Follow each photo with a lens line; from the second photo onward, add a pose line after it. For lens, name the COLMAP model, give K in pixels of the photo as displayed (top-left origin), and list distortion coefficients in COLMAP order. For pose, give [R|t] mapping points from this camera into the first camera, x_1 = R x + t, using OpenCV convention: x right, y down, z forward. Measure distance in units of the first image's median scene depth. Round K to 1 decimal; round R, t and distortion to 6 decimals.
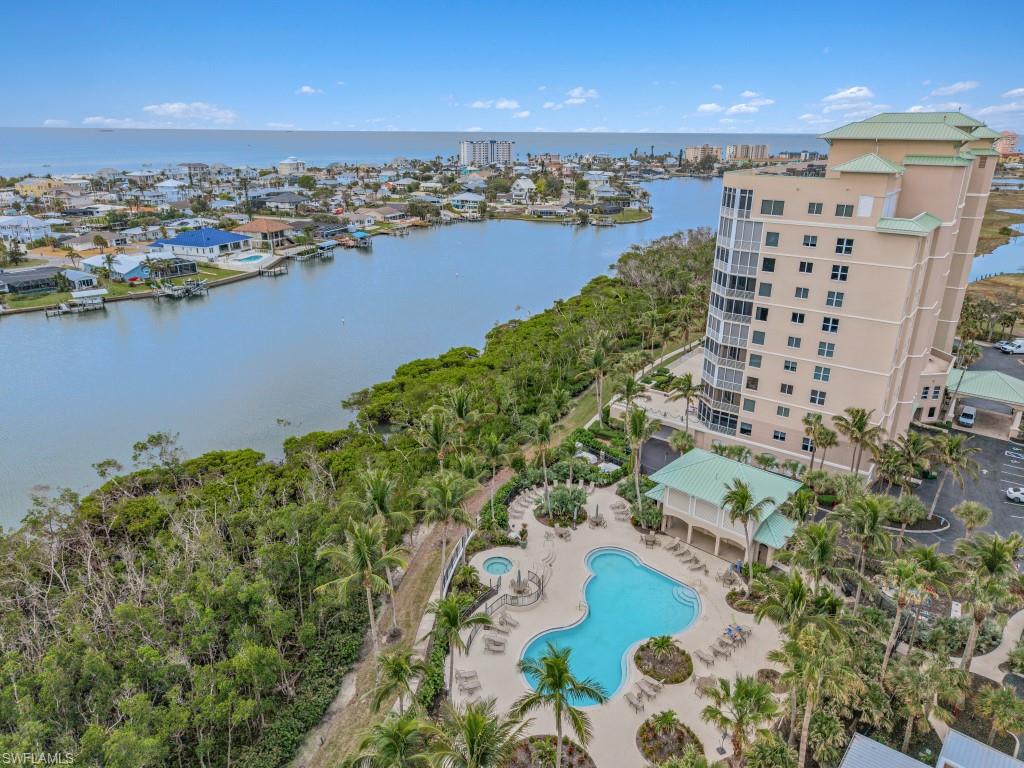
lens RADIAL K [[687.3, 0, 512.0], [0, 687.3, 384.0], [0, 0, 1]] dist [0.008549, -0.007463]
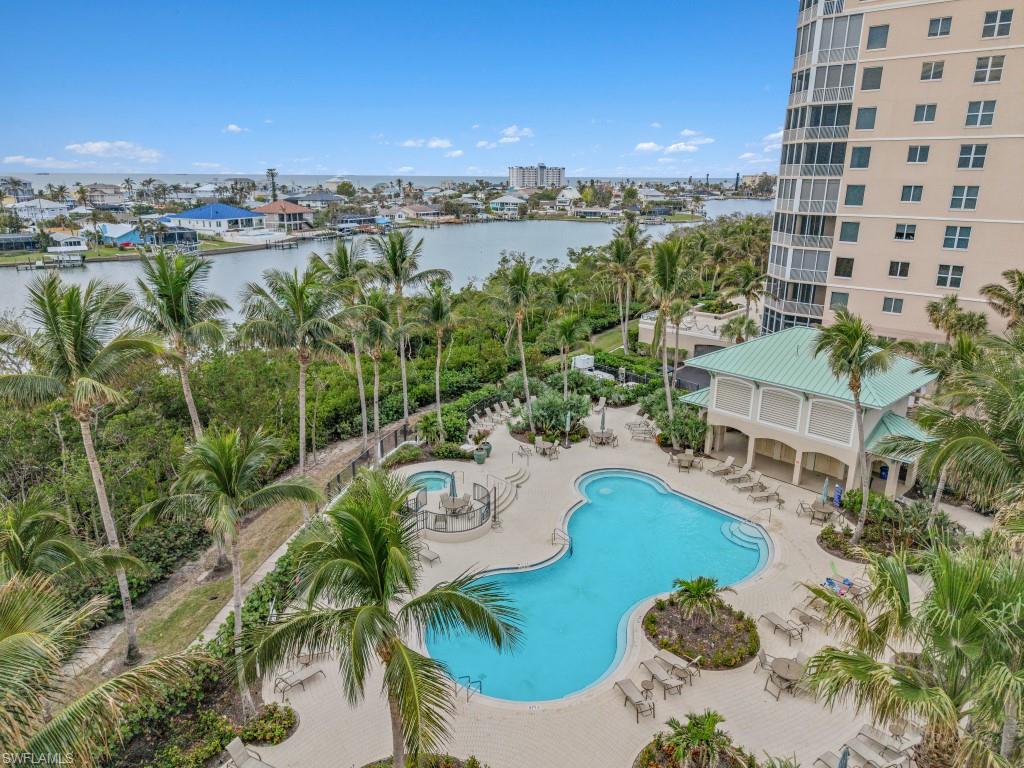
lens RADIAL K [[687.3, 0, 512.0], [0, 687.3, 384.0], [0, 0, 1]] dist [0.008549, -0.007463]
pose [[0.996958, 0.021690, -0.074865, 0.080717], [-0.026331, 0.997755, -0.061569, 0.179974], [0.073362, 0.063353, 0.995291, 0.329593]]
